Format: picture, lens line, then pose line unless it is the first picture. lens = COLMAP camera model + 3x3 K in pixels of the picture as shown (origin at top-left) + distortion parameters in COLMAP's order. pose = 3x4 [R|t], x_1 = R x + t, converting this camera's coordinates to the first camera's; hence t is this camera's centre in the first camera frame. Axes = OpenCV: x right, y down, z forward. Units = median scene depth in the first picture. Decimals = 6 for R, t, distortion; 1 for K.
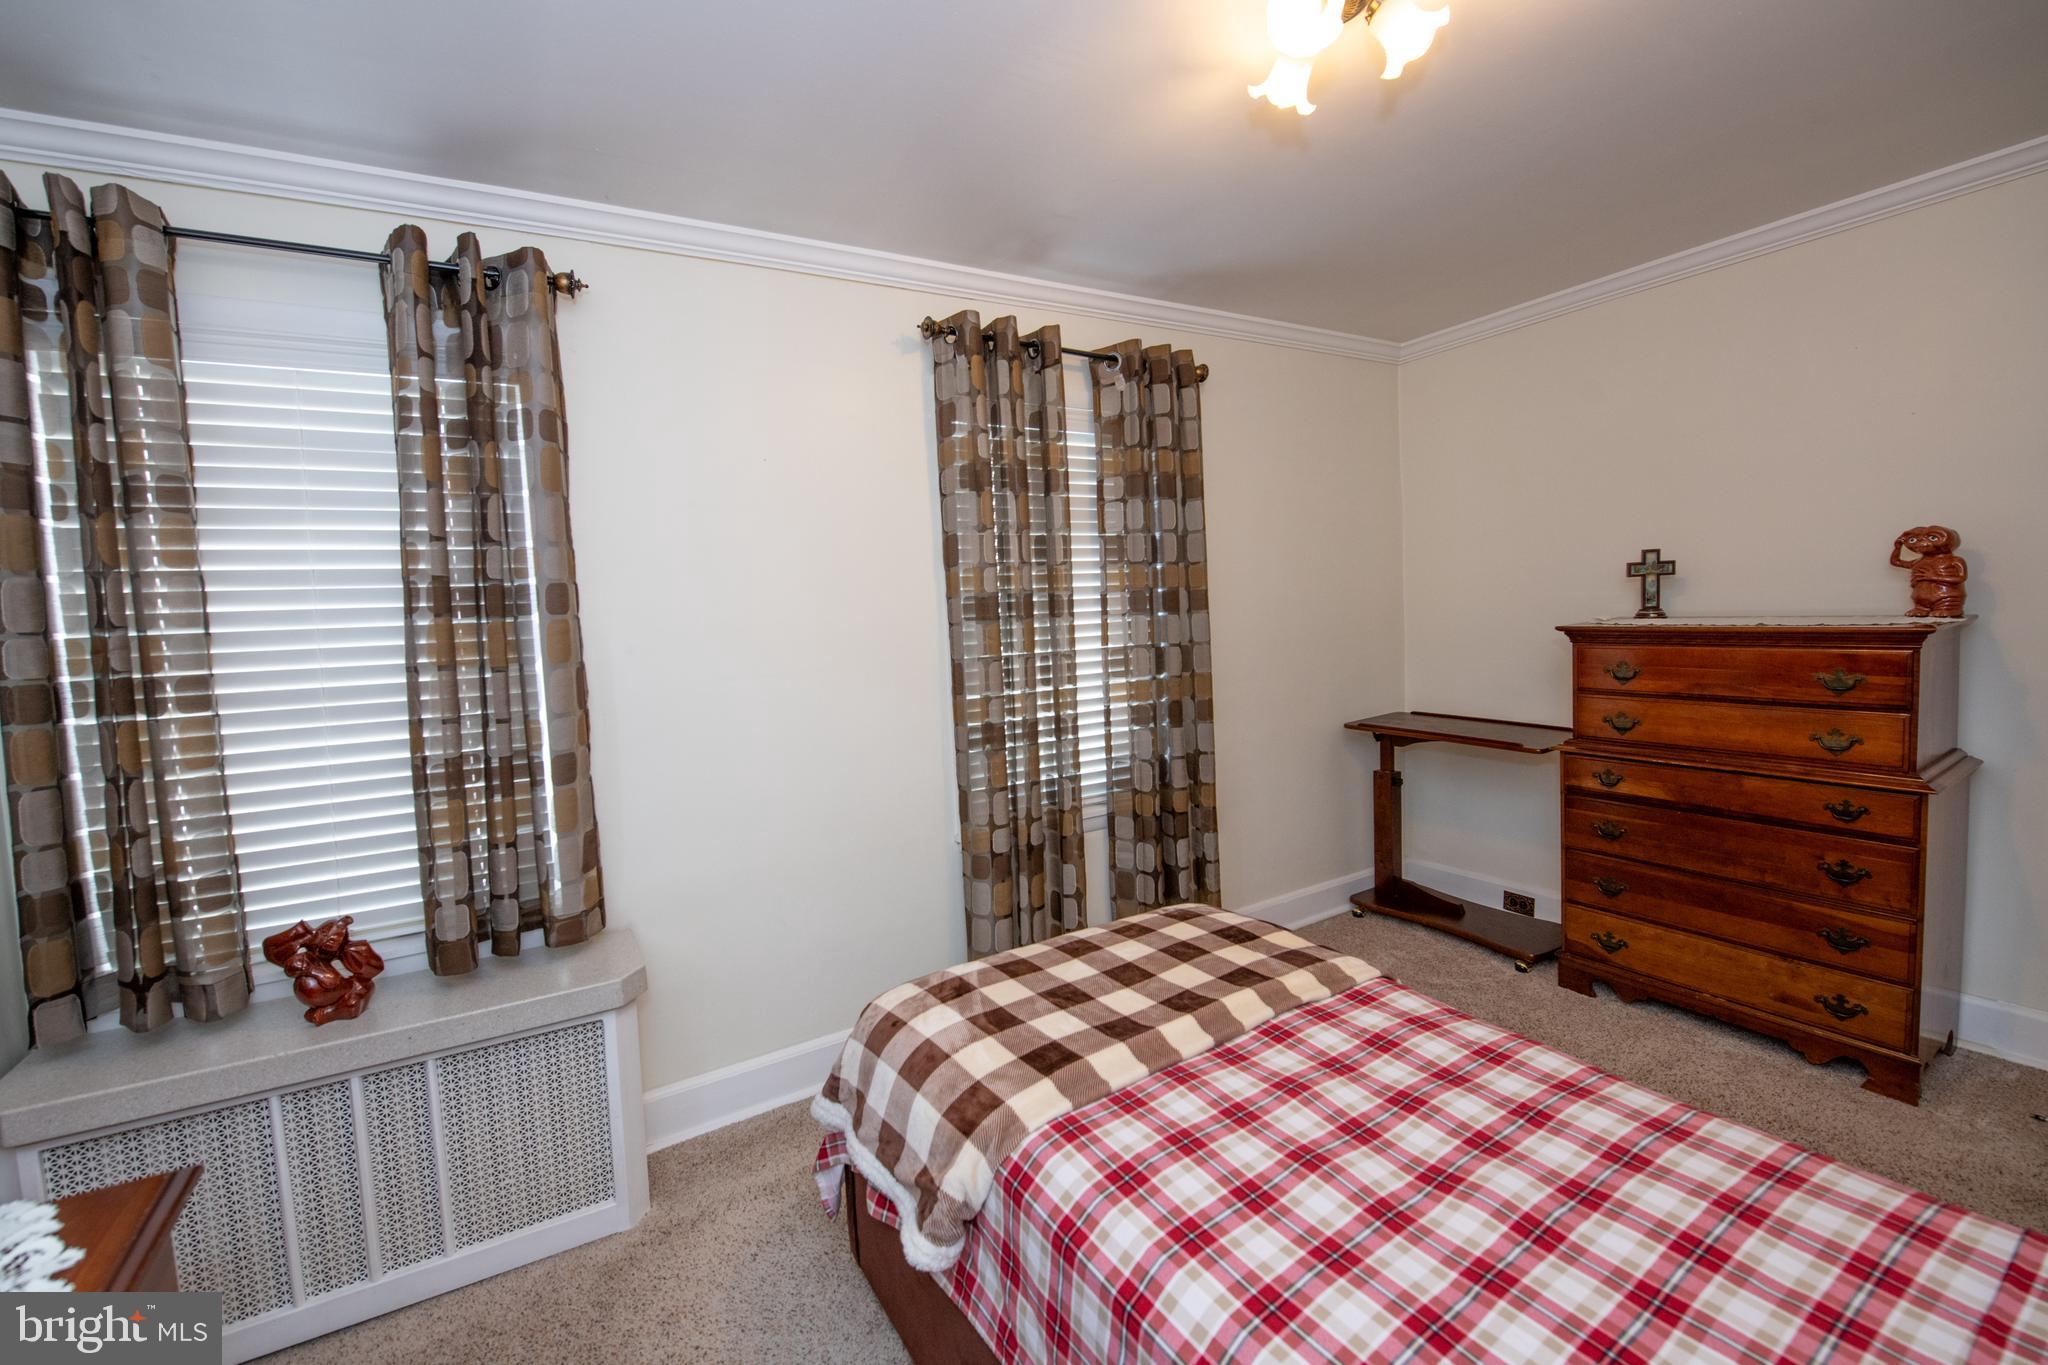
lens RADIAL K [[837.9, 0, 1023.3], [0, 837.9, 673.5], [0, 0, 1]] dist [-0.020058, -0.000635]
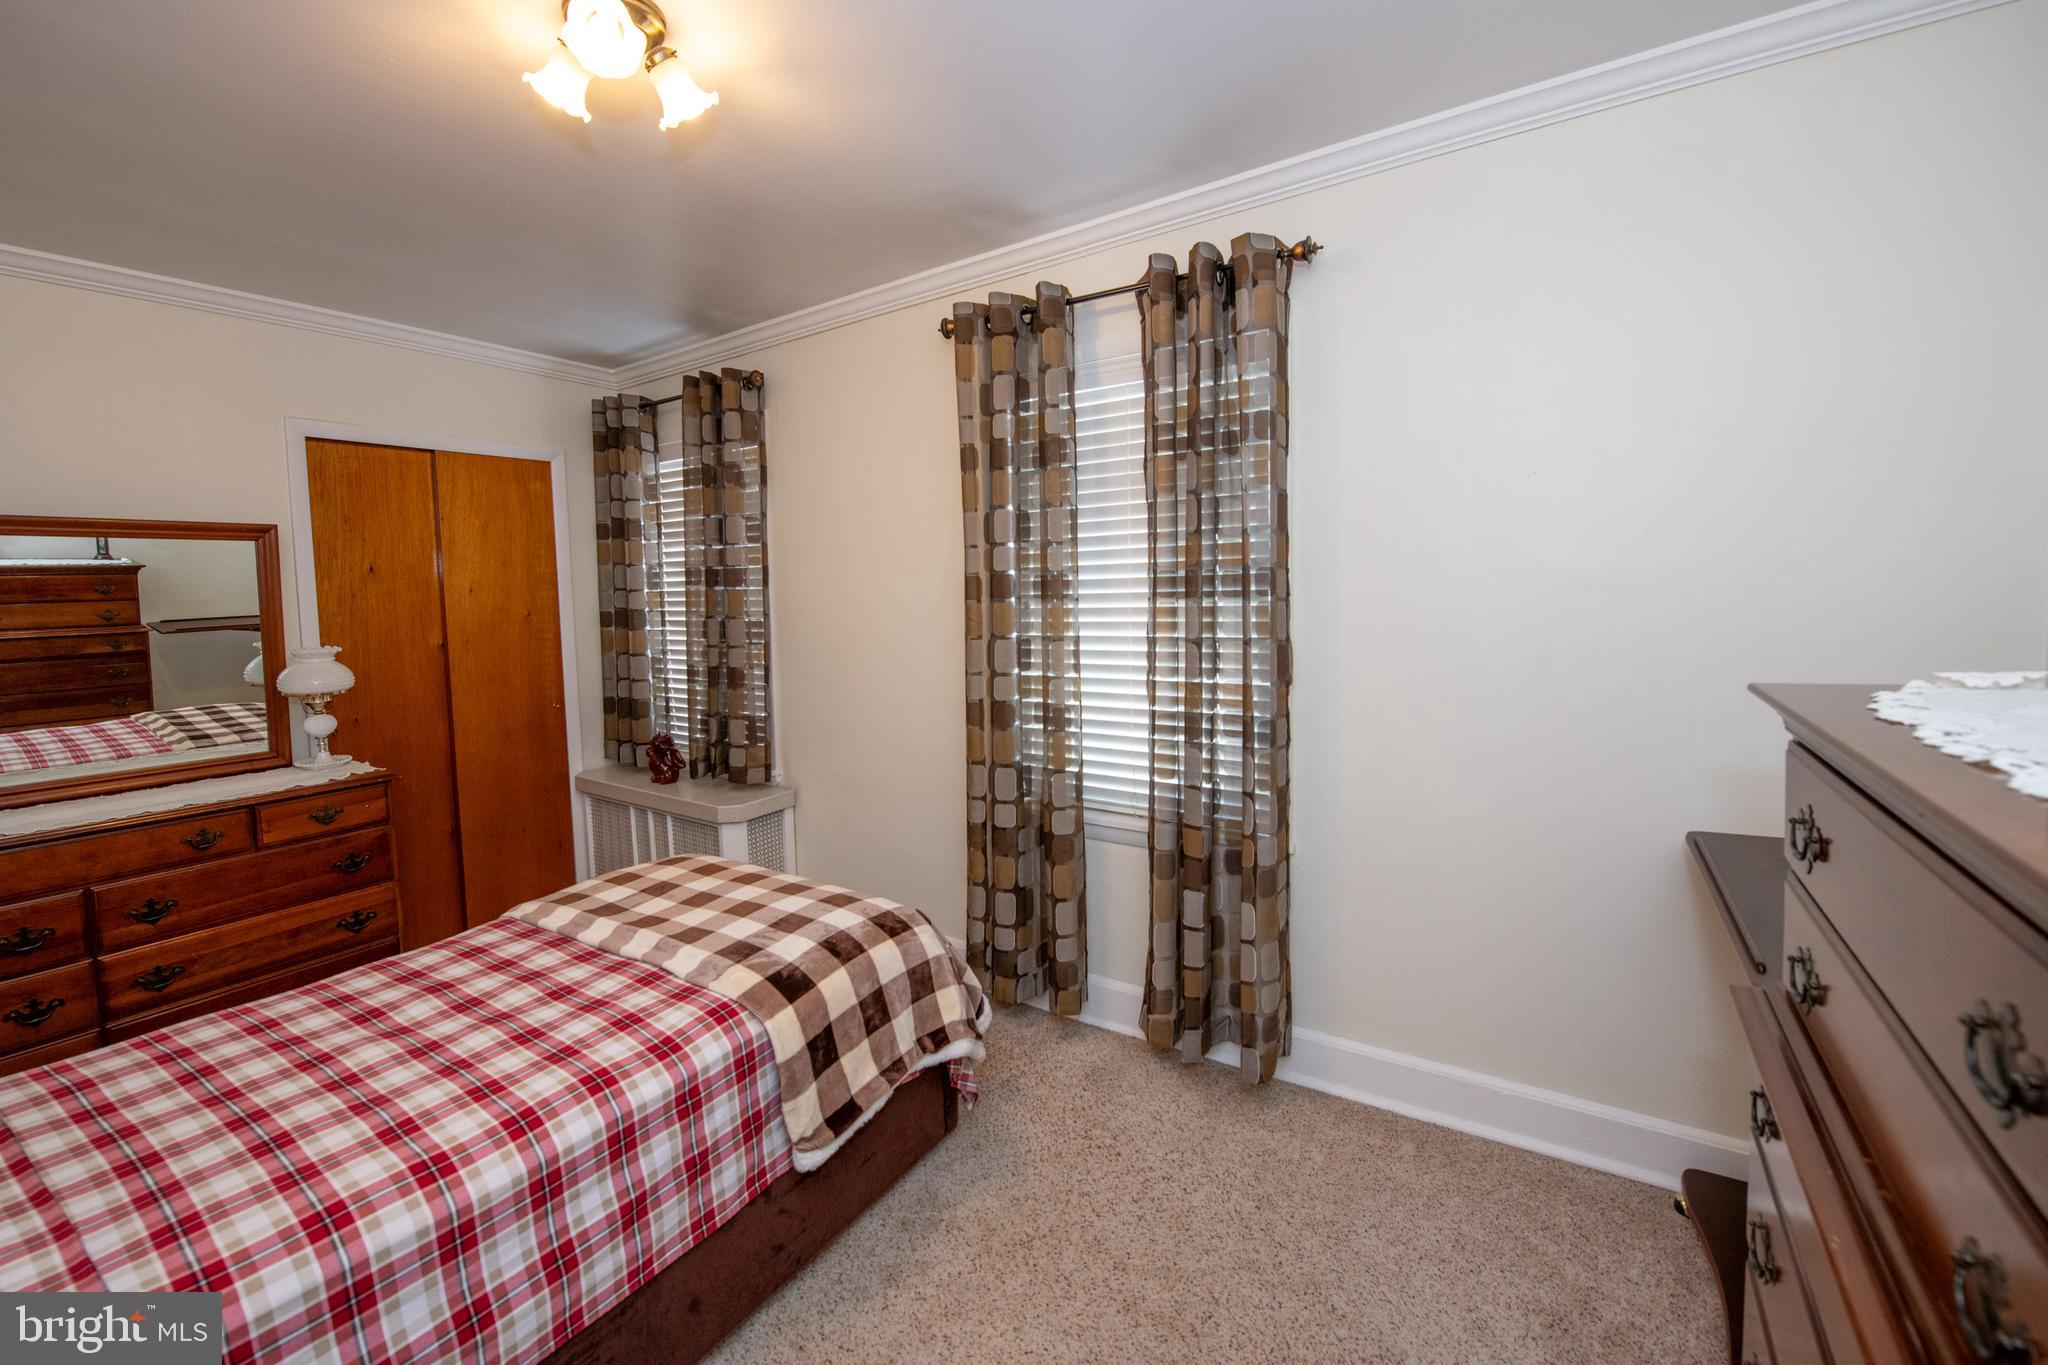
lens RADIAL K [[867.3, 0, 1009.8], [0, 867.3, 671.5], [0, 0, 1]] dist [-0.016290, -0.000364]
pose [[0.419868, 0.125352, -0.898887, 0.887633], [-0.068617, 0.991966, 0.106281, -0.085180], [0.904988, 0.017054, 0.425096, 0.542927]]
